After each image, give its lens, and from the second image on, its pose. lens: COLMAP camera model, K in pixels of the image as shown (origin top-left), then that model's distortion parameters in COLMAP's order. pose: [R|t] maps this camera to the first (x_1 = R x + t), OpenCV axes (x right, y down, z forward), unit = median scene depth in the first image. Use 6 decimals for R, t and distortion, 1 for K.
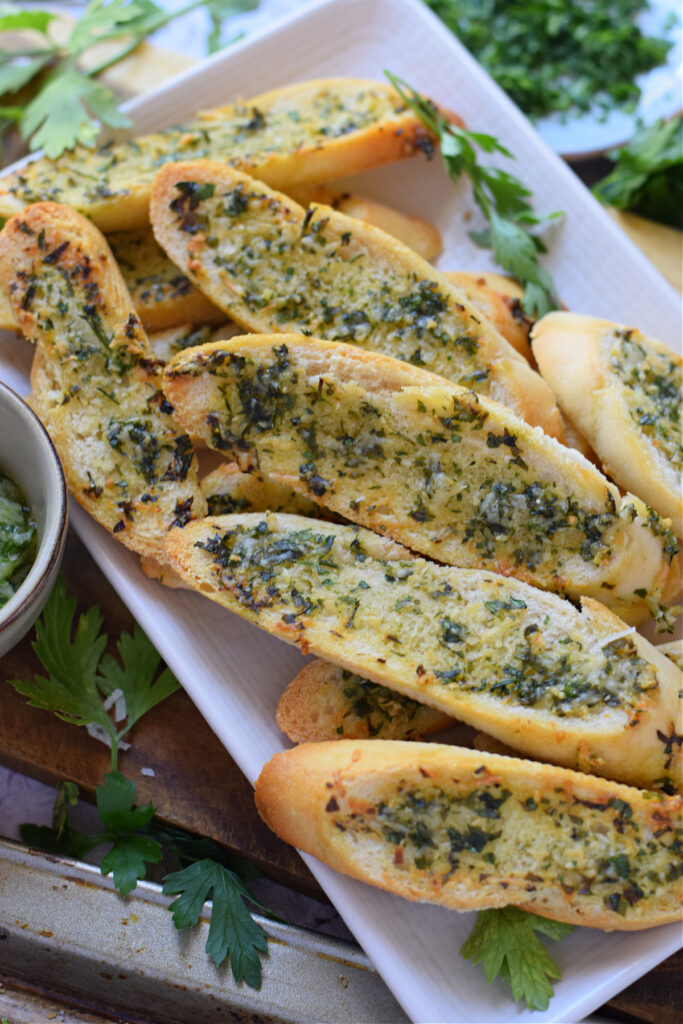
lens RADIAL K [[2629.4, 0, 375.3], [0, 2629.4, 514.1], [0, 0, 1]] dist [-0.054223, -0.138846]
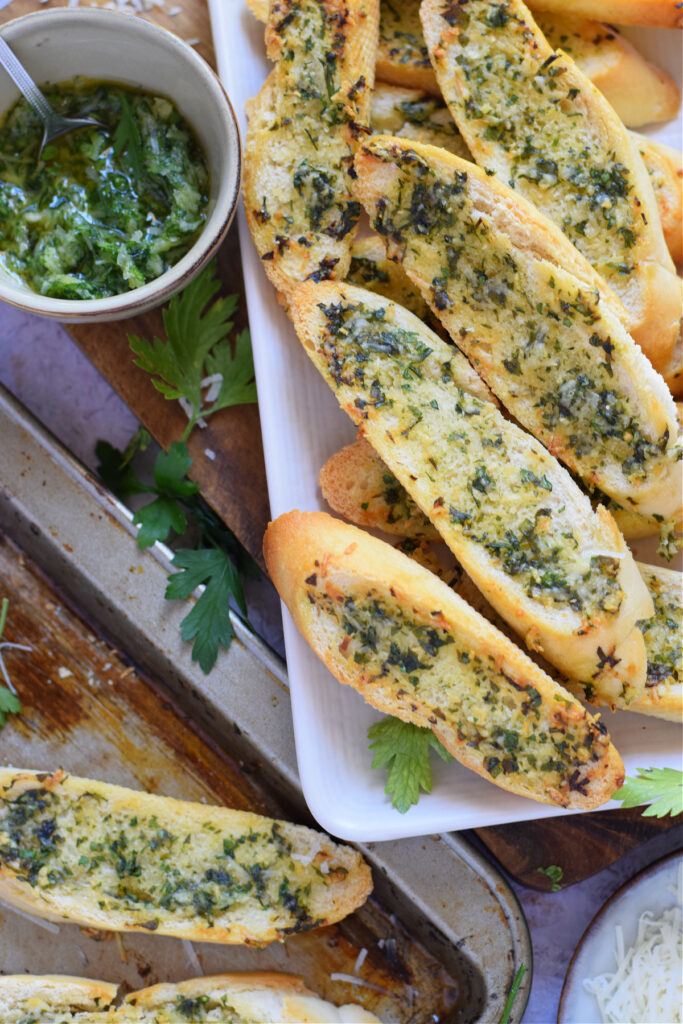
lens RADIAL K [[2629.4, 0, 375.3], [0, 2629.4, 514.1], [0, 0, 1]] dist [-0.054223, -0.138846]
pose [[0.889788, 0.447021, -0.091919, 0.095478], [-0.401541, 0.862559, 0.307827, -0.263609], [0.216891, -0.236991, 0.946992, -0.076009]]
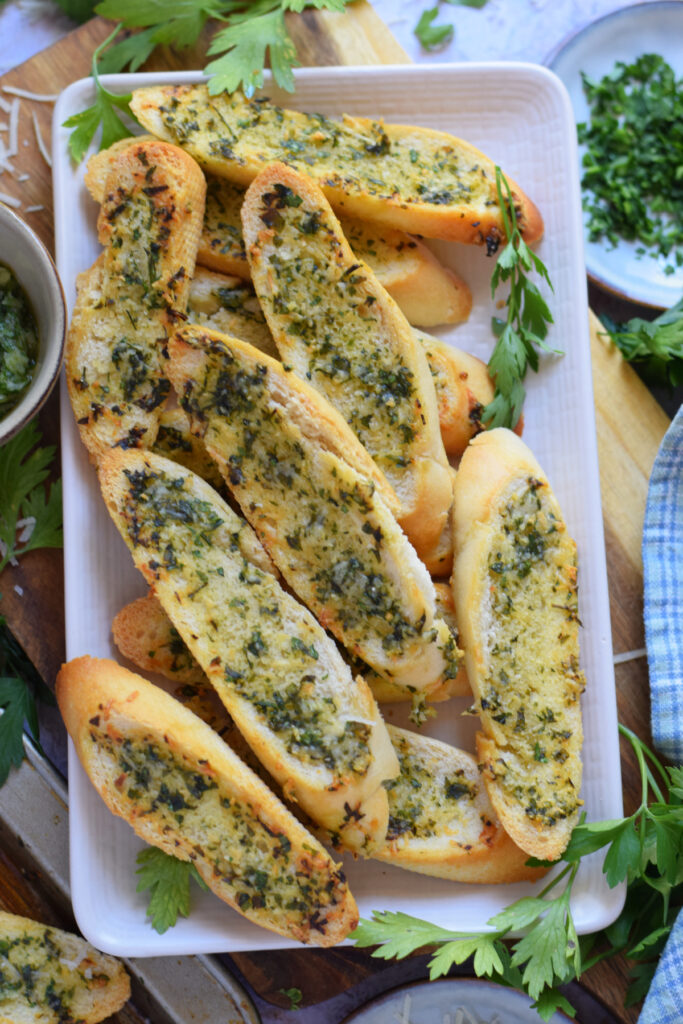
lens RADIAL K [[2629.4, 0, 375.3], [0, 2629.4, 514.1], [0, 0, 1]] dist [-0.054223, -0.138846]
pose [[0.851305, 0.522474, -0.047960, 0.102152], [-0.487613, 0.821609, 0.295283, -0.392634], [0.193682, -0.227990, 0.954205, -0.165380]]
